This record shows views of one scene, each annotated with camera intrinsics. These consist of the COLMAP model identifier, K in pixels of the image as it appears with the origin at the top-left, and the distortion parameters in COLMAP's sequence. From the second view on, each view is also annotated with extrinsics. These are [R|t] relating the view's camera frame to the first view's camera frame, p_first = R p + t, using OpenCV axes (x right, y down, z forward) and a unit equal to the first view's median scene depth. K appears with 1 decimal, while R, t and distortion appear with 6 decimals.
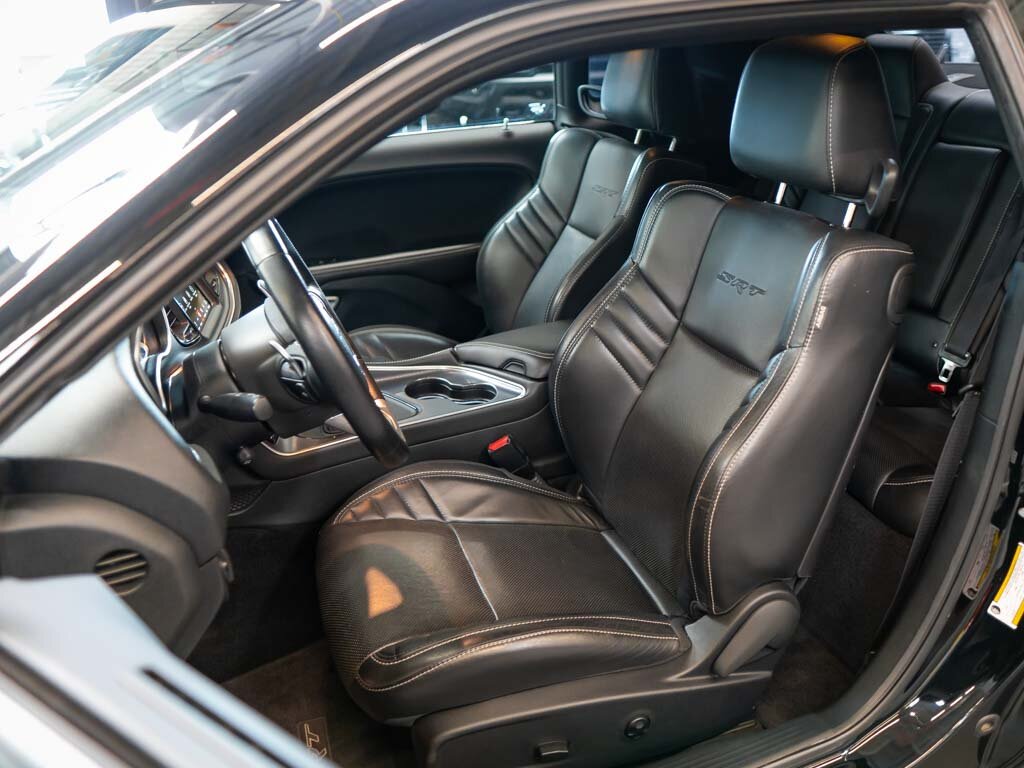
lens RADIAL K [[828.1, 0, 512.0], [0, 828.1, 384.0], [0, 0, 1]] dist [-0.003346, -0.005896]
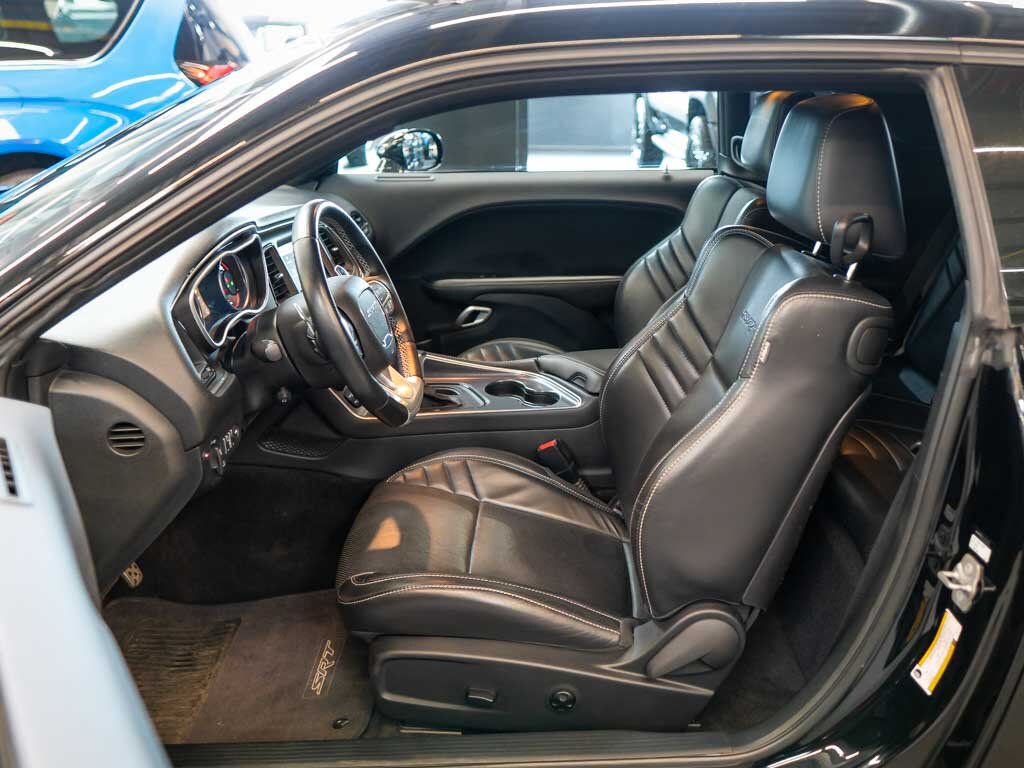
lens RADIAL K [[827.6, 0, 513.8], [0, 827.6, 394.5], [0, 0, 1]] dist [-0.006149, -0.000223]
pose [[0.941072, 0.158390, -0.298824, 0.277659], [-0.170048, 0.985347, -0.013247, 0.029752], [0.292347, 0.063281, 0.954216, -0.076919]]
